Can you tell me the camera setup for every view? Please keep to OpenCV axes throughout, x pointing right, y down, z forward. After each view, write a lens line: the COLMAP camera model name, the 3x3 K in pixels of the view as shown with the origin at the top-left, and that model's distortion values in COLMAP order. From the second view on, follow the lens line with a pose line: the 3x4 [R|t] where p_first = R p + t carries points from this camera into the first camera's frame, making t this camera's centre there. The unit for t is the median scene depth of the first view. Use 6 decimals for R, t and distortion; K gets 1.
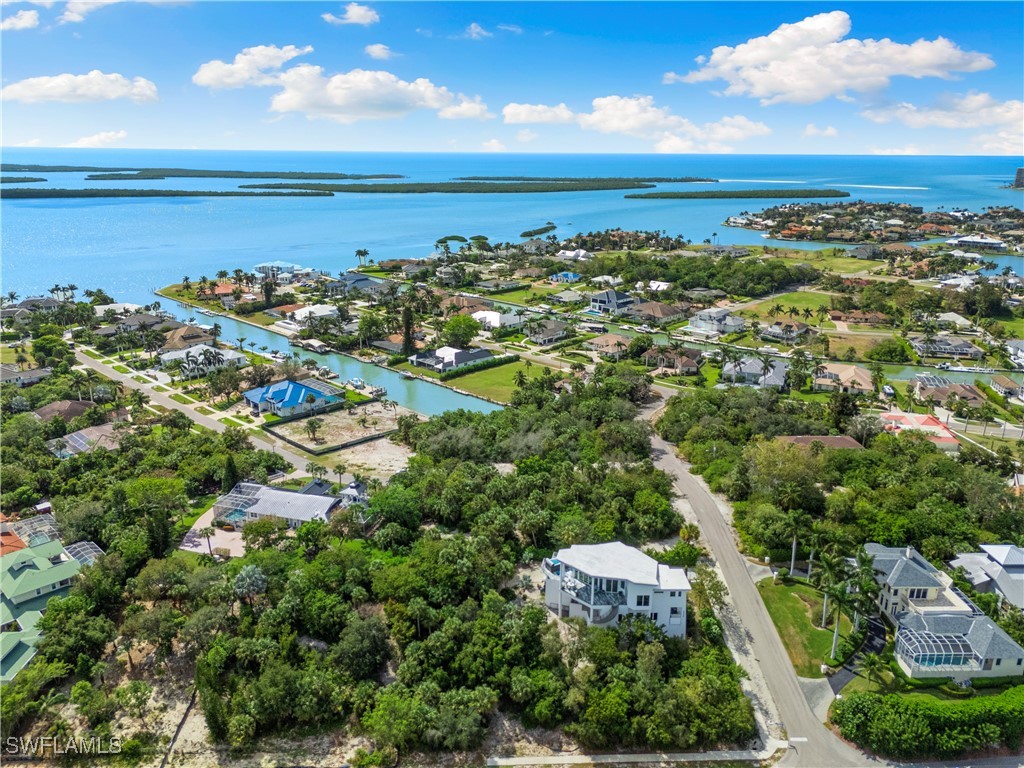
lens RADIAL K [[753.1, 0, 505.7], [0, 753.1, 396.2], [0, 0, 1]] dist [0.066862, -0.060540]
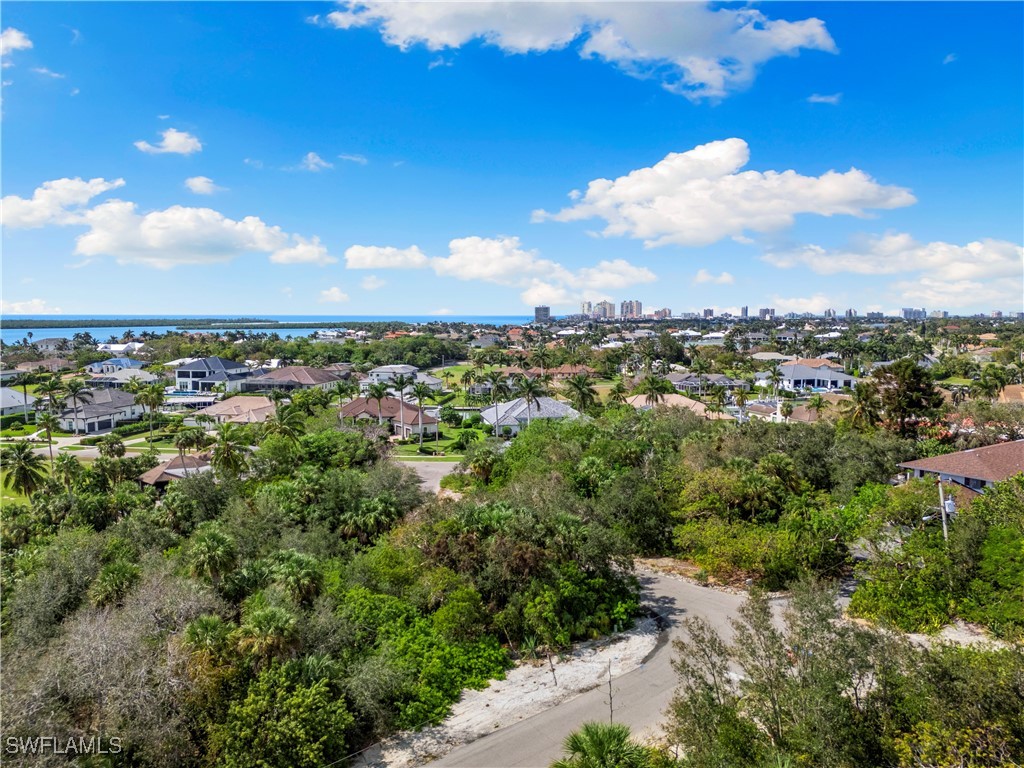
lens RADIAL K [[753.1, 0, 505.7], [0, 753.1, 396.2], [0, 0, 1]] dist [0.066862, -0.060540]
pose [[0.840654, -0.063514, 0.537836, 0.016776], [0.173011, 0.972556, -0.155571, 0.030157], [-0.513194, 0.223833, 0.828571, 0.557464]]
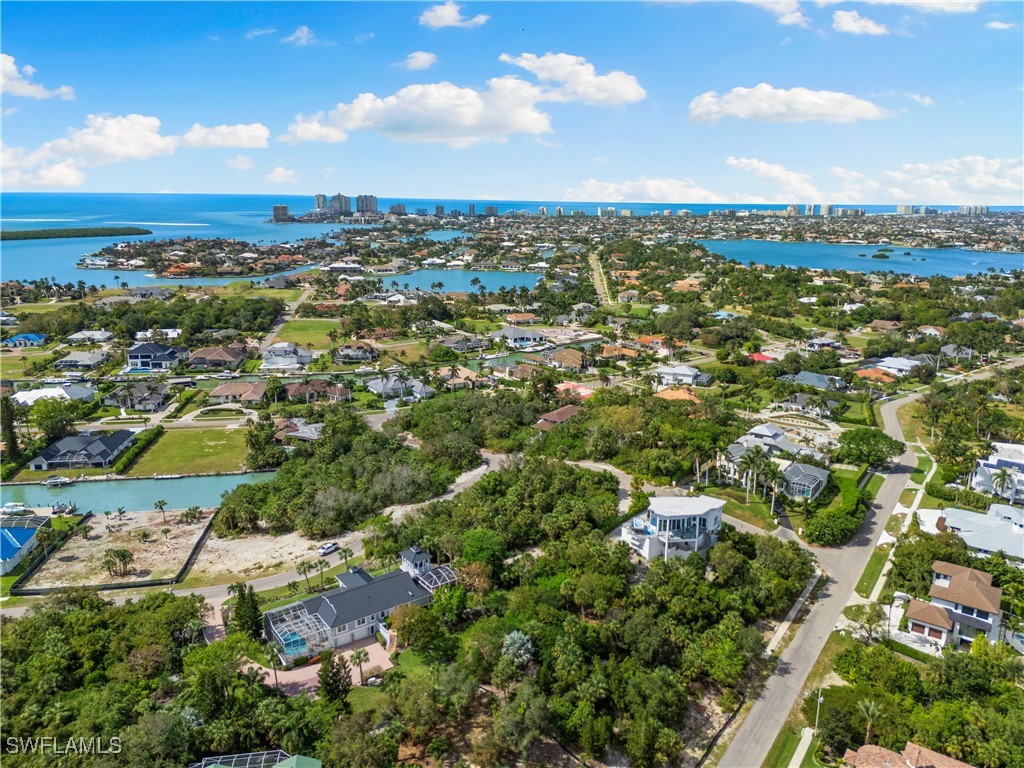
lens RADIAL K [[768.1, 0, 535.7], [0, 768.1, 373.4], [0, 0, 1]] dist [0.005793, -0.003286]
pose [[0.573172, -0.179130, 0.799616, -0.455069], [0.238202, 0.970098, 0.046577, -0.055801], [-0.784049, 0.163774, 0.598703, 0.161215]]
